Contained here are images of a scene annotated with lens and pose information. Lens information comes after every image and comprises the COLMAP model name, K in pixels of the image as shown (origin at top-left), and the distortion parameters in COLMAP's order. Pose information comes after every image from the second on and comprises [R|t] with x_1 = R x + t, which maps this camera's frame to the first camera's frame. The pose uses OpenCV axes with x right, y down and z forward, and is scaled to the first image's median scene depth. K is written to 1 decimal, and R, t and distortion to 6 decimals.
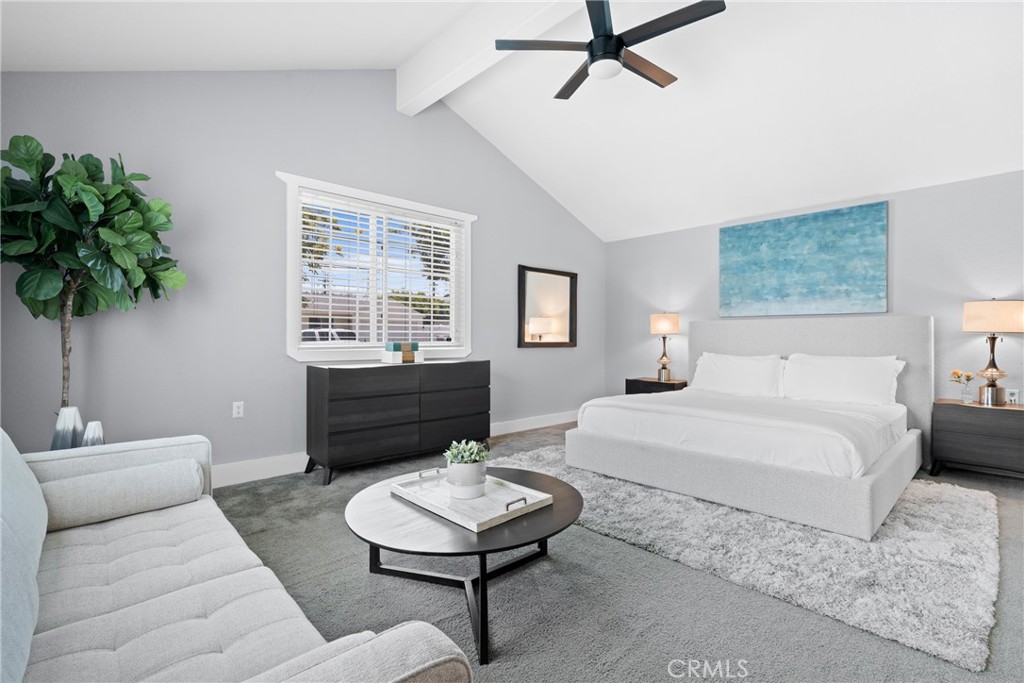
lens RADIAL K [[472.6, 0, 537.4], [0, 472.6, 338.6], [0, 0, 1]] dist [-0.007373, -0.001662]
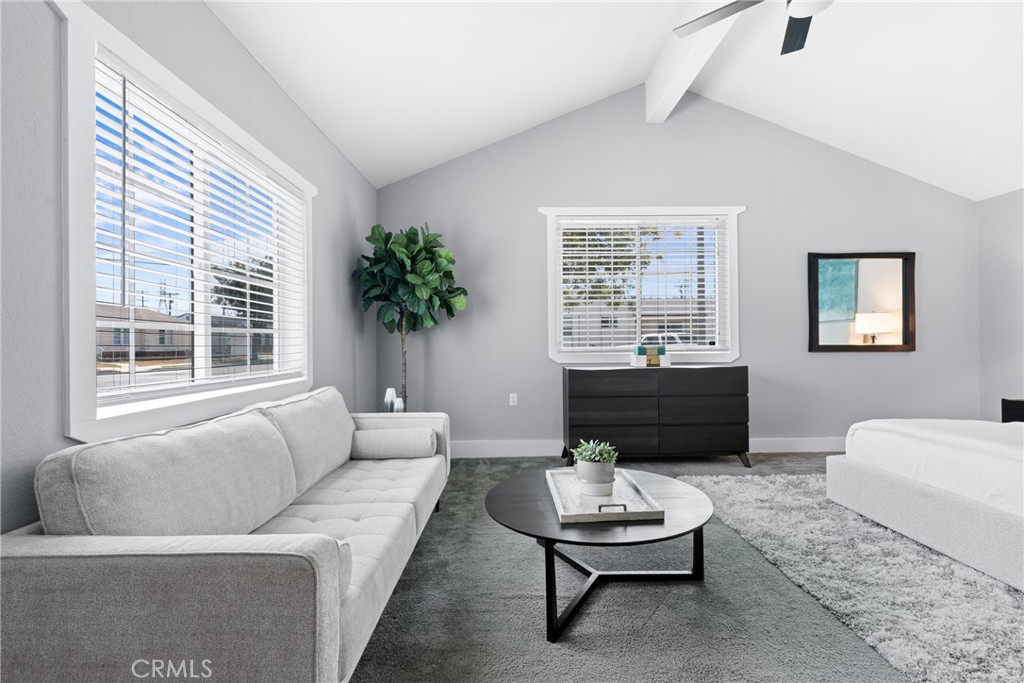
lens RADIAL K [[472.6, 0, 520.1], [0, 472.6, 344.8], [0, 0, 1]] dist [-0.007373, -0.001662]
pose [[0.727532, -0.006552, -0.686043, 0.249696], [0.010495, 0.999944, 0.001580, -0.000706], [0.685994, -0.008349, 0.727559, 0.067446]]
